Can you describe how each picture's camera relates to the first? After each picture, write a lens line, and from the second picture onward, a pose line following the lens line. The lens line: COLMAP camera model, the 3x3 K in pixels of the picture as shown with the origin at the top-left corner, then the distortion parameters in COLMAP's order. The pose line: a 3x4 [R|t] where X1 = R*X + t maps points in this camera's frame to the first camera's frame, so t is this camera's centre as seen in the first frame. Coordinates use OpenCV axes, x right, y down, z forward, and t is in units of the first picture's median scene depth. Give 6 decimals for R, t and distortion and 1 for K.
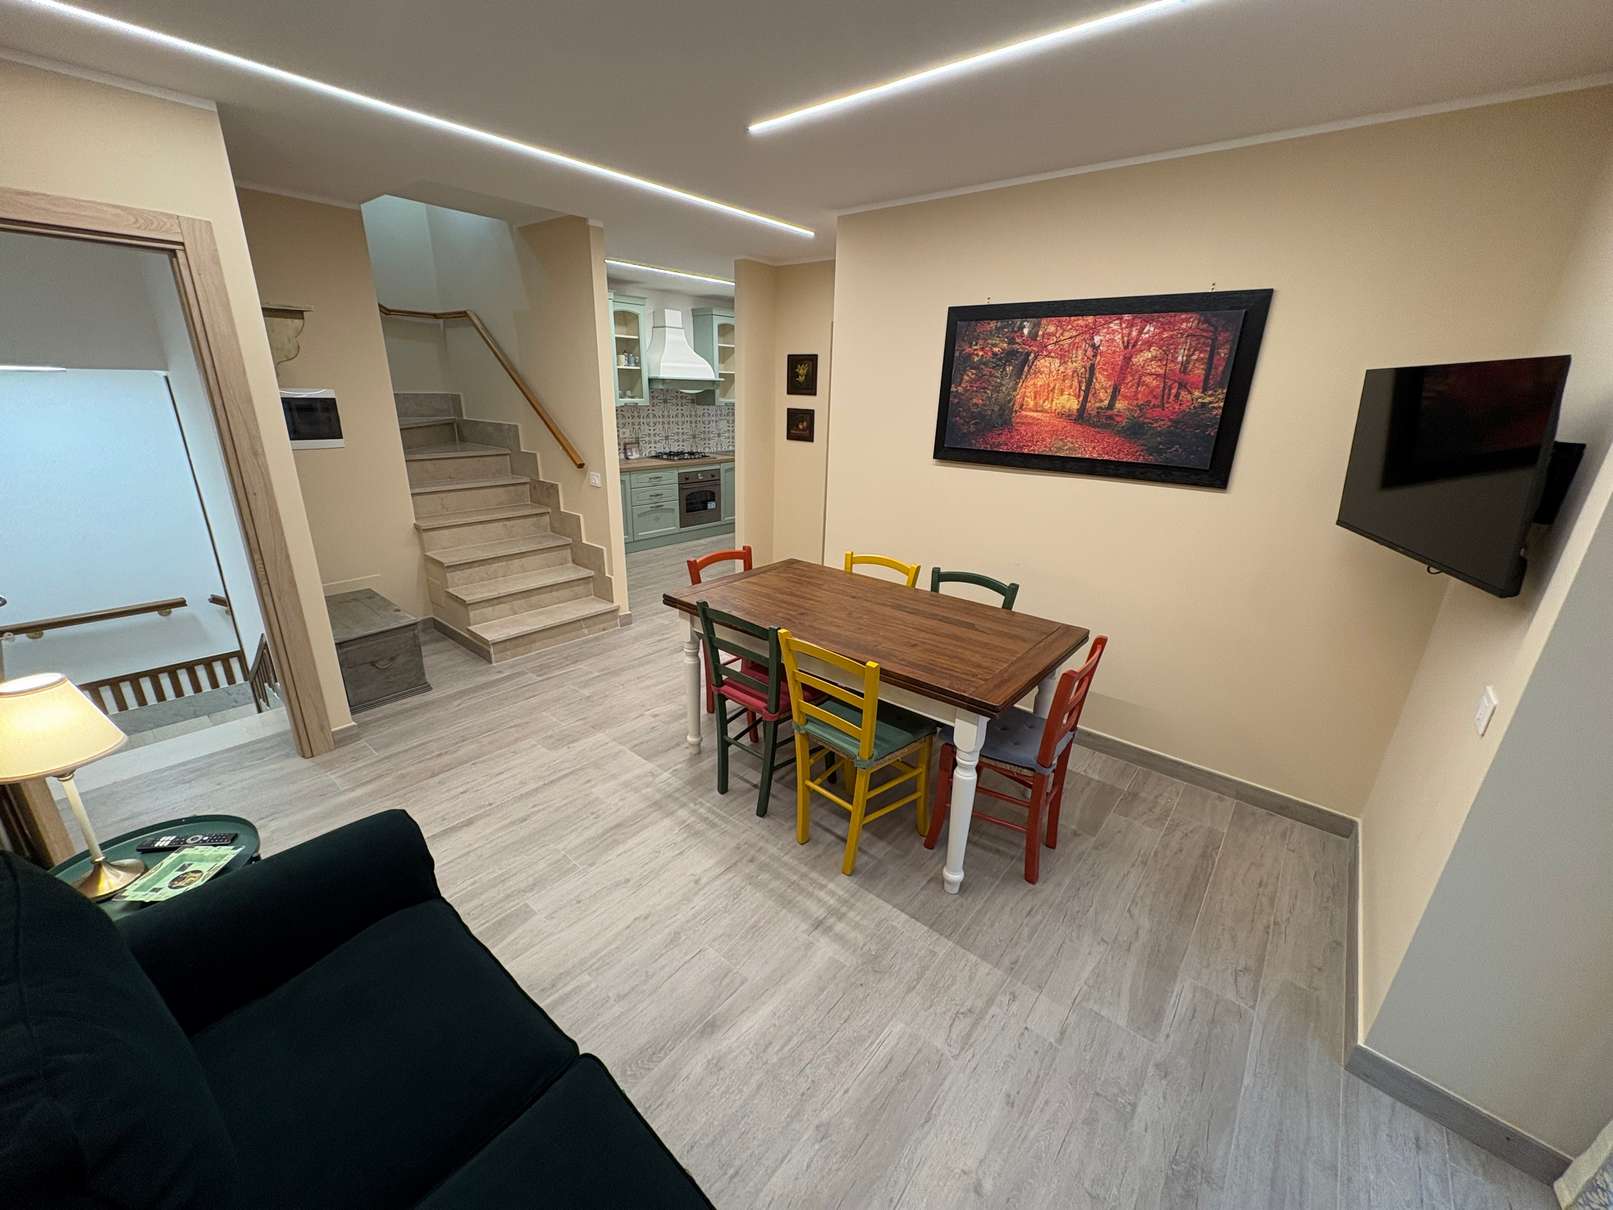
lens RADIAL K [[640.5, 0, 803.2], [0, 640.5, 602.5], [0, 0, 1]] dist [0.000241, 0.000092]
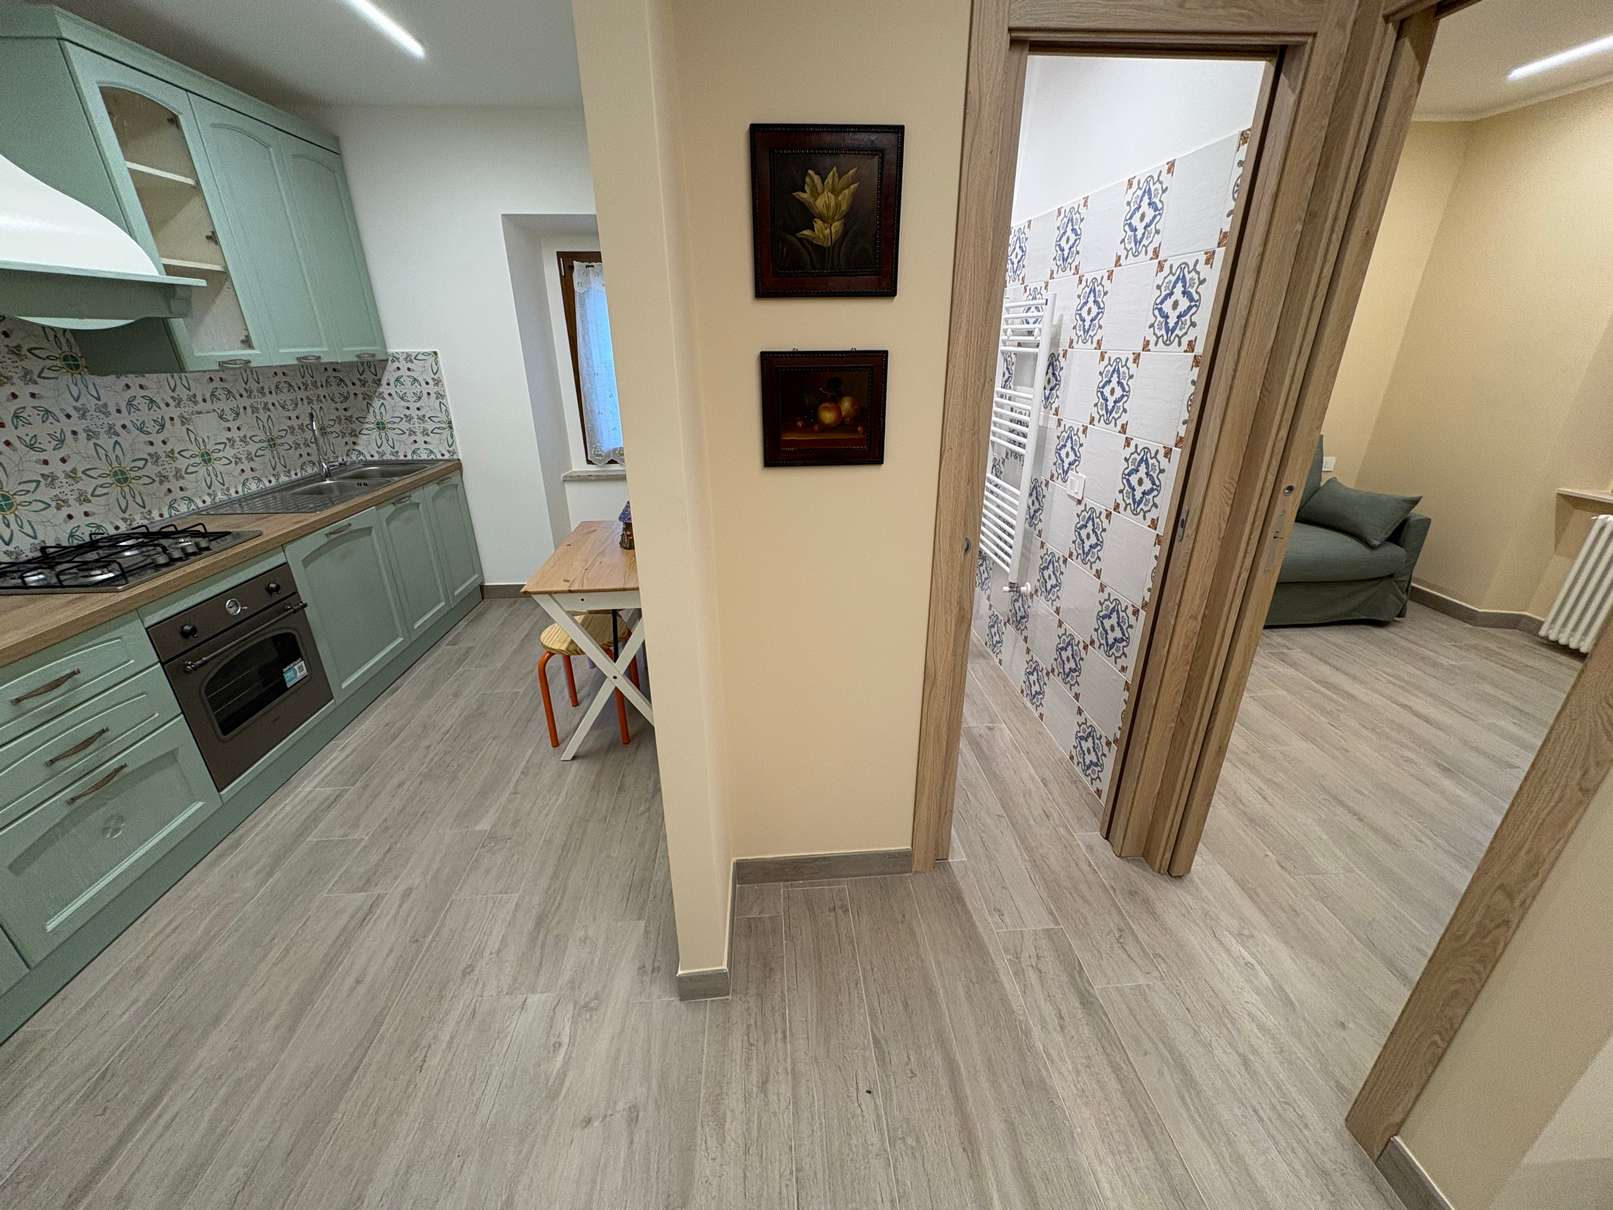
lens RADIAL K [[640.5, 0, 805.1], [0, 640.5, 600.6], [0, 0, 1]] dist [0.000241, 0.000092]
pose [[0.720331, -0.298579, 0.626078, -0.158522], [0.251727, 0.953603, 0.165154, -0.186159], [-0.646341, 0.038635, 0.762070, 0.601733]]
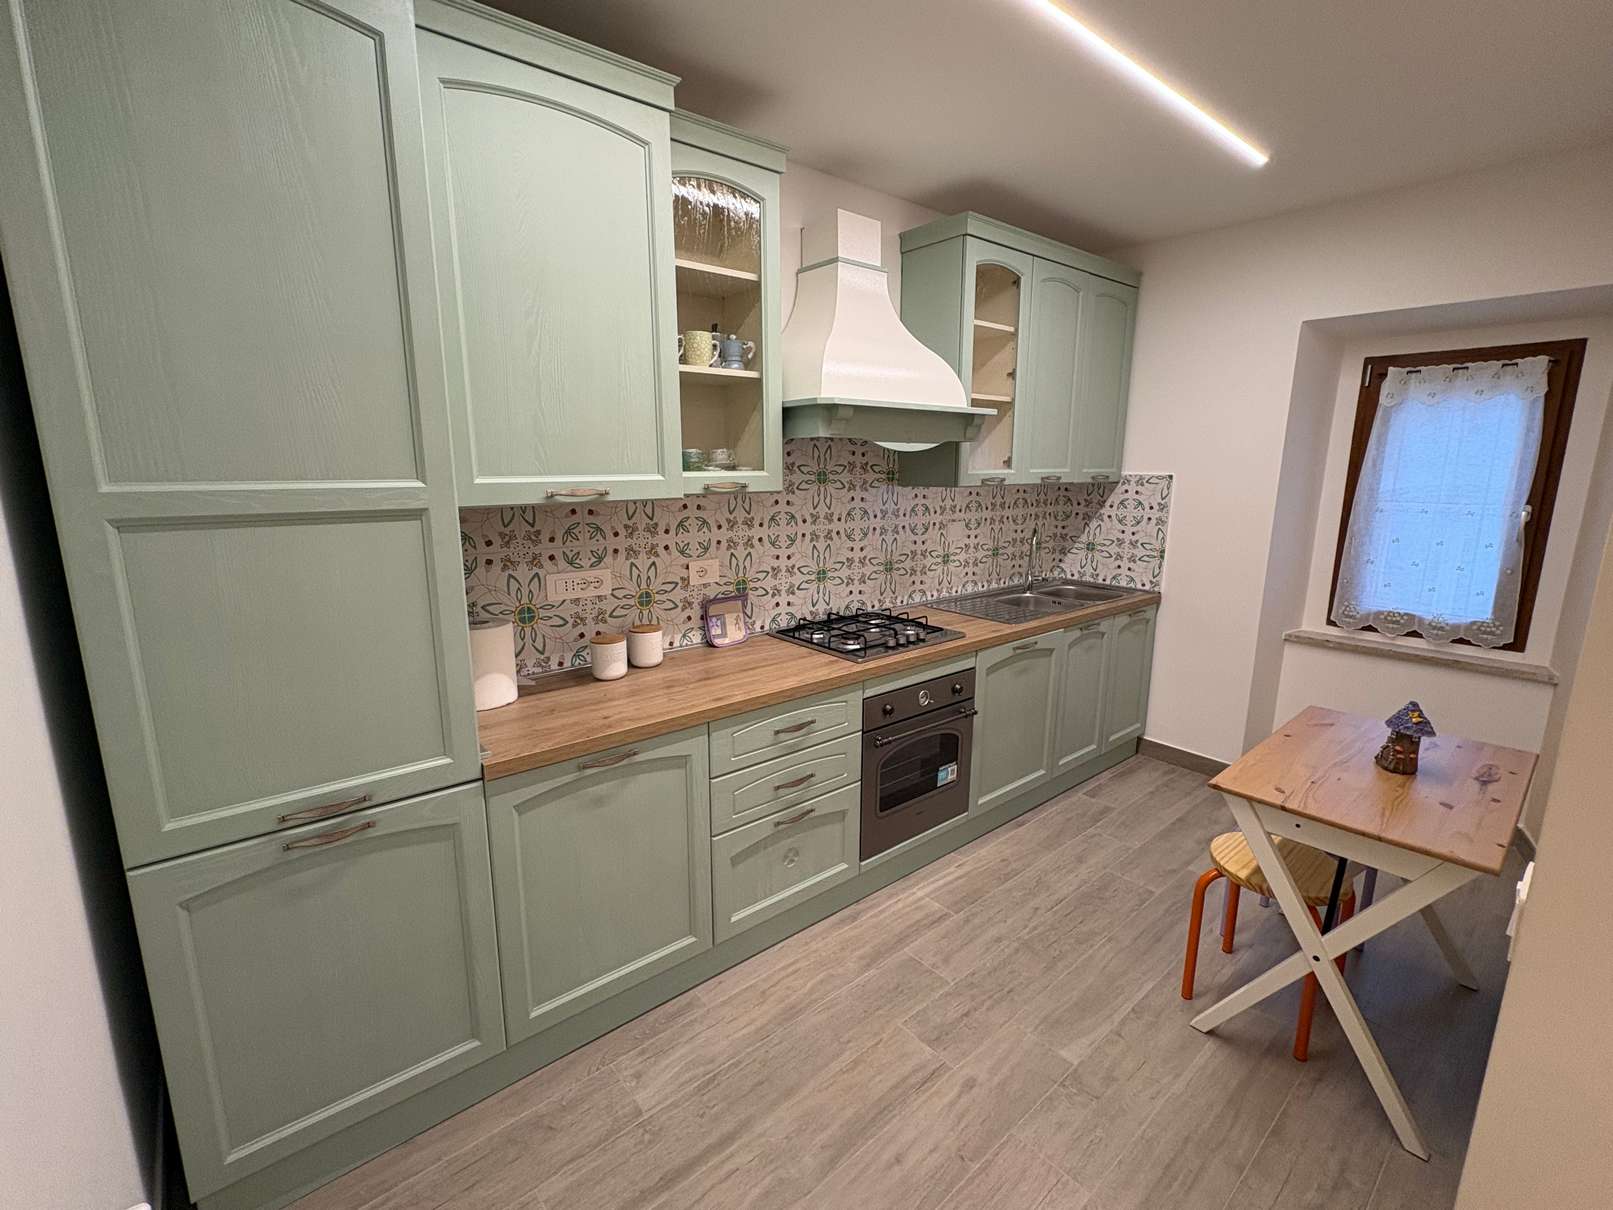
lens RADIAL K [[714.3, 0, 803.7], [0, 714.3, 601.1], [0, 0, 1]] dist [0.003273, 0.000668]
pose [[0.985493, 0.008057, -0.169523, -0.163822], [-0.030746, 0.990820, -0.131645, -0.201165], [0.166906, 0.134948, 0.976694, 0.643605]]
